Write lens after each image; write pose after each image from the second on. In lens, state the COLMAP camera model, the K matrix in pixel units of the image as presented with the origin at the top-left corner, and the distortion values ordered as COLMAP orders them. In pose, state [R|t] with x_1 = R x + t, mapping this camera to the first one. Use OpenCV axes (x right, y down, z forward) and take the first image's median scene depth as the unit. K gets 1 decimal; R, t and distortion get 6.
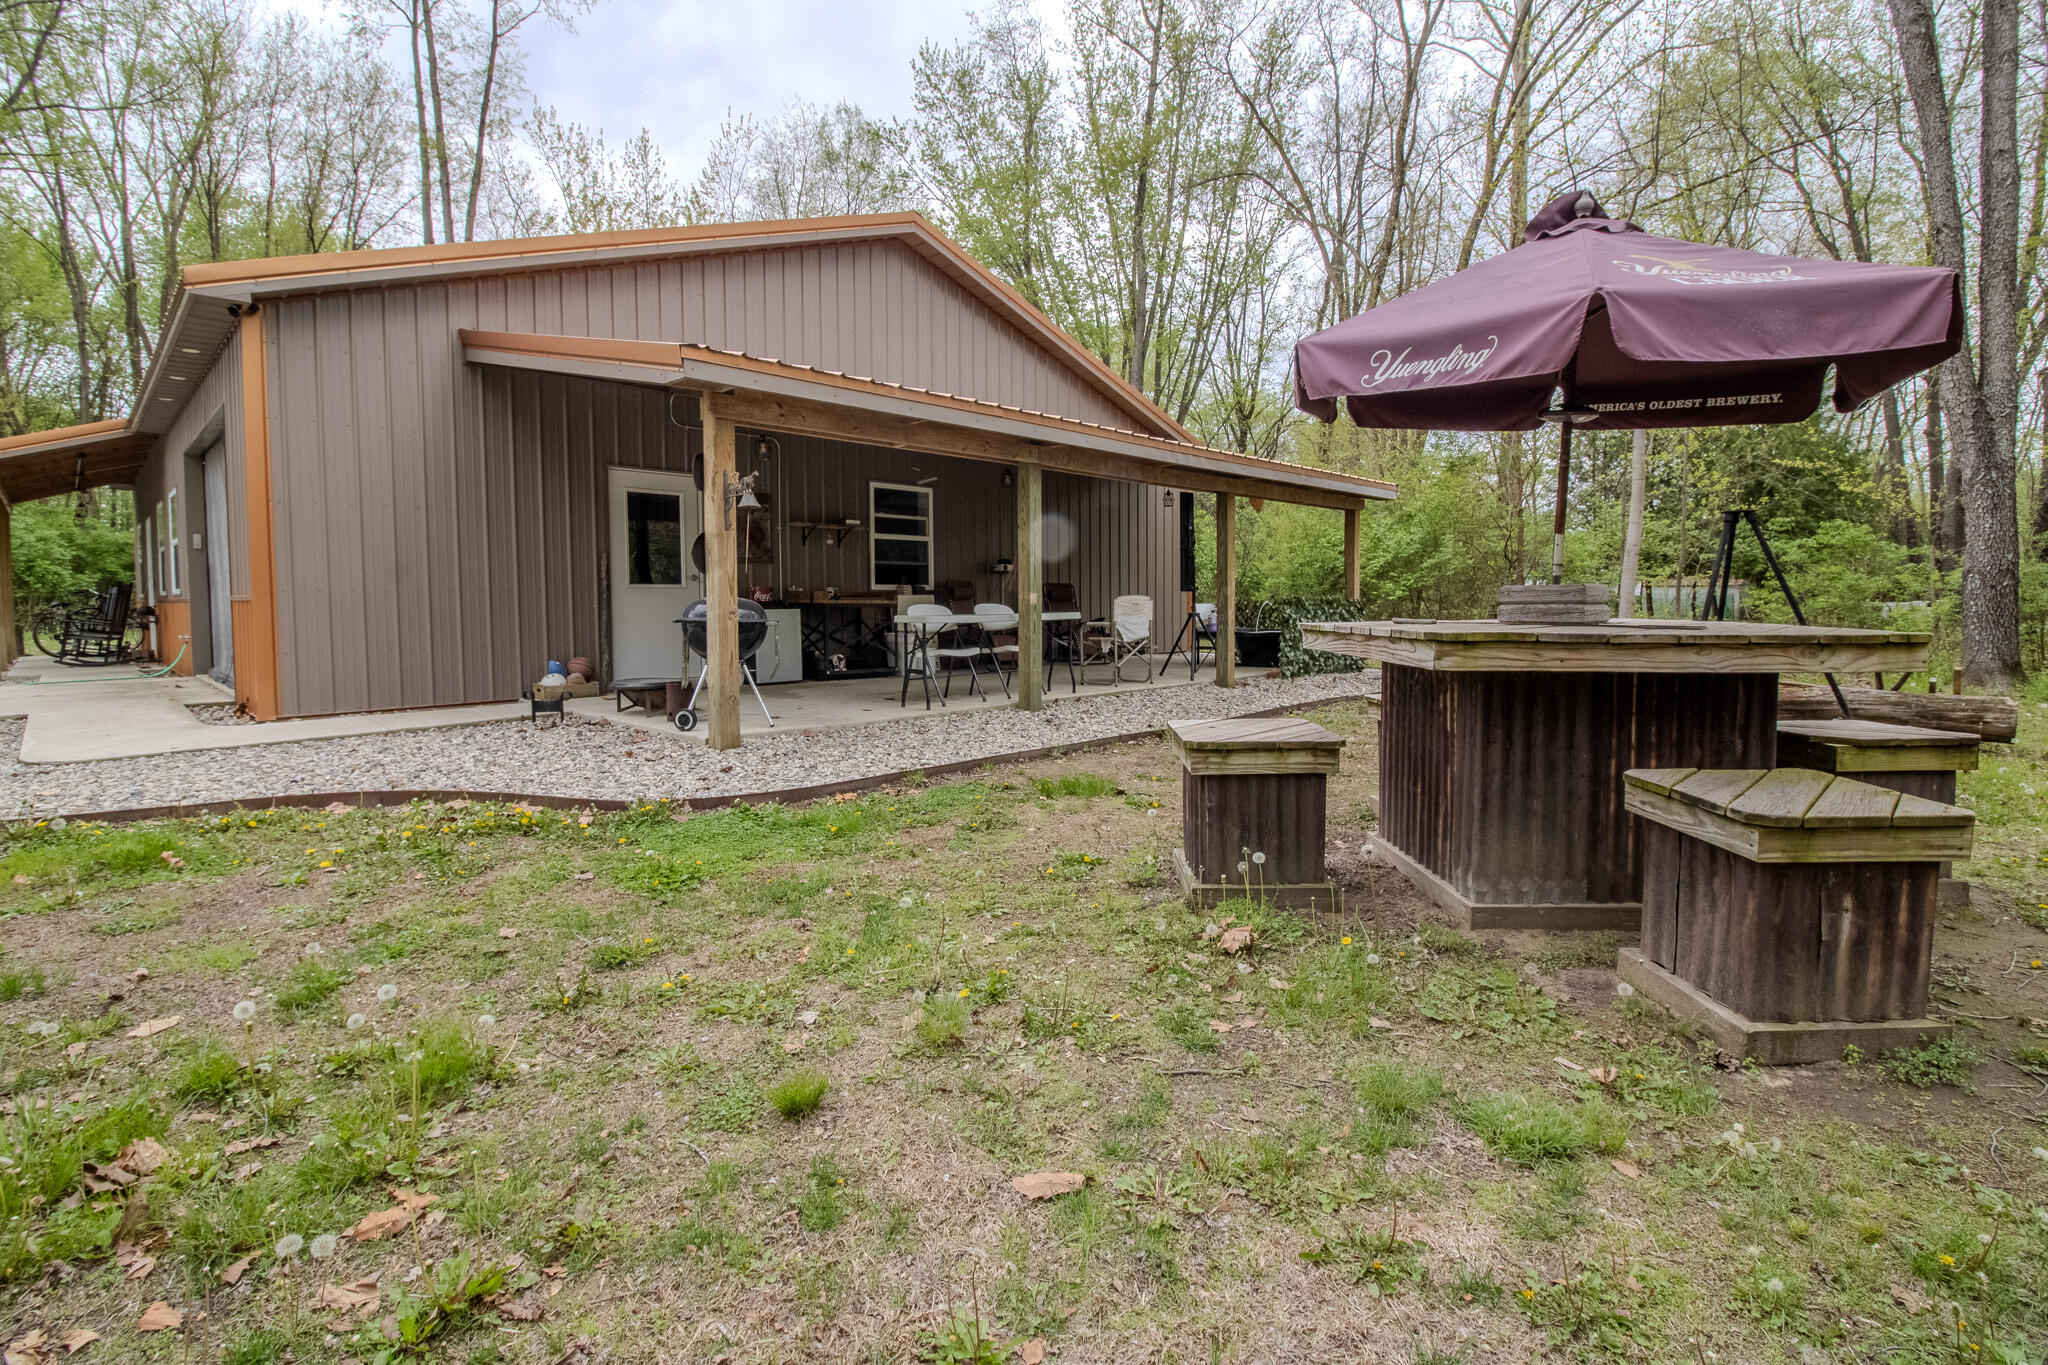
lens RADIAL K [[963.3, 0, 1027.4], [0, 963.3, 664.5], [0, 0, 1]] dist [-0.002025, -0.000596]
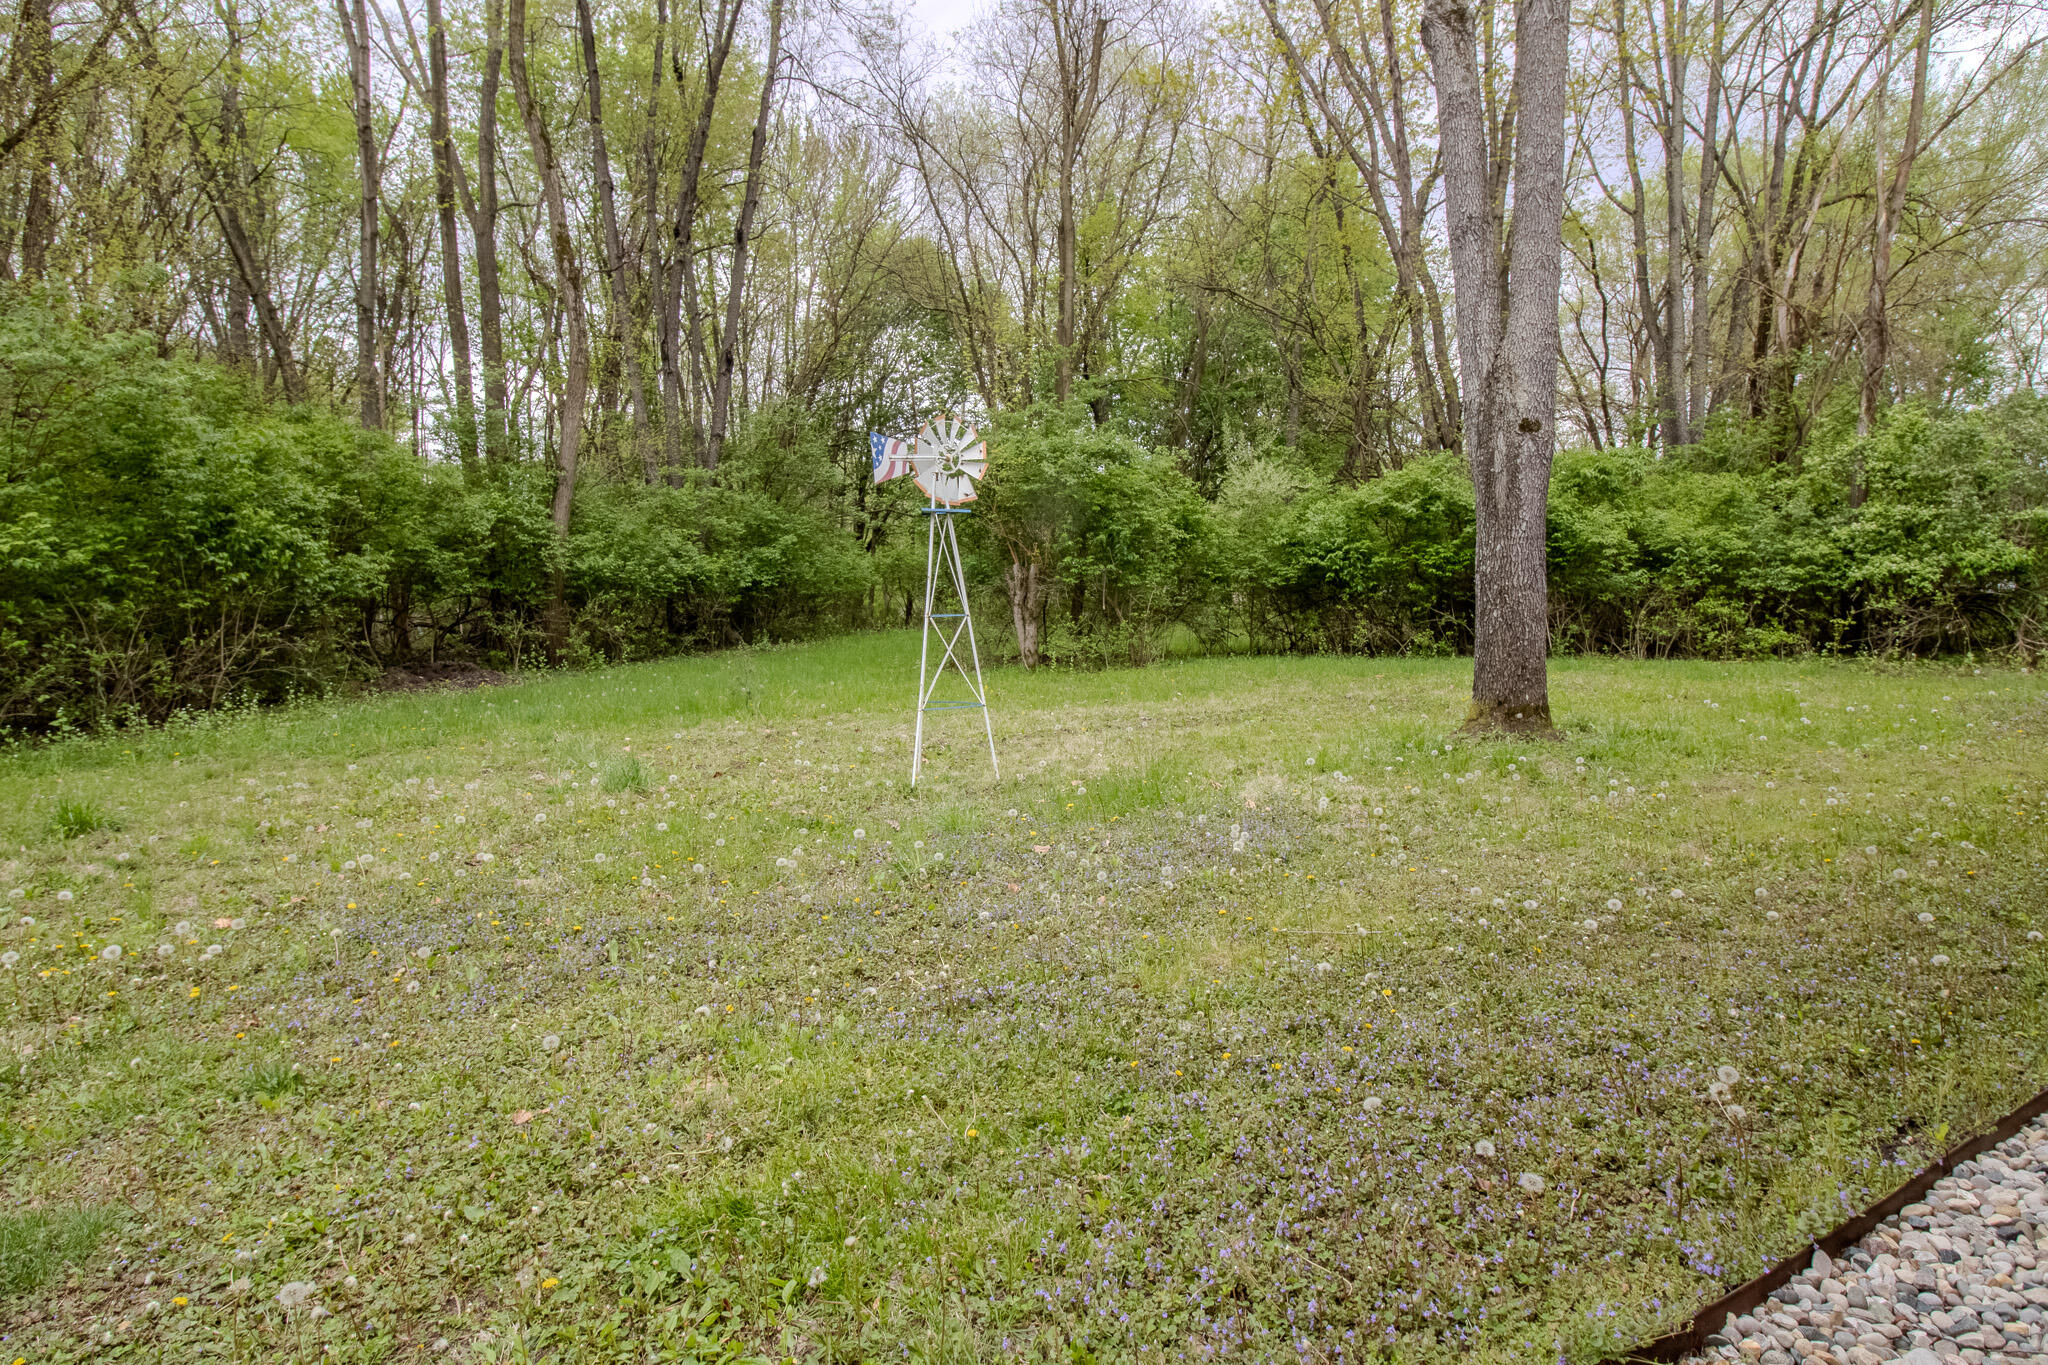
lens RADIAL K [[1095.9, 0, 1031.2], [0, 1095.9, 678.3], [0, 0, 1]] dist [0.028141, 0.000869]
pose [[0.968852, 0.027626, -0.246095, -0.607720], [-0.026347, 0.999617, 0.008489, -0.053674], [0.246235, -0.001741, 0.969209, 0.635623]]
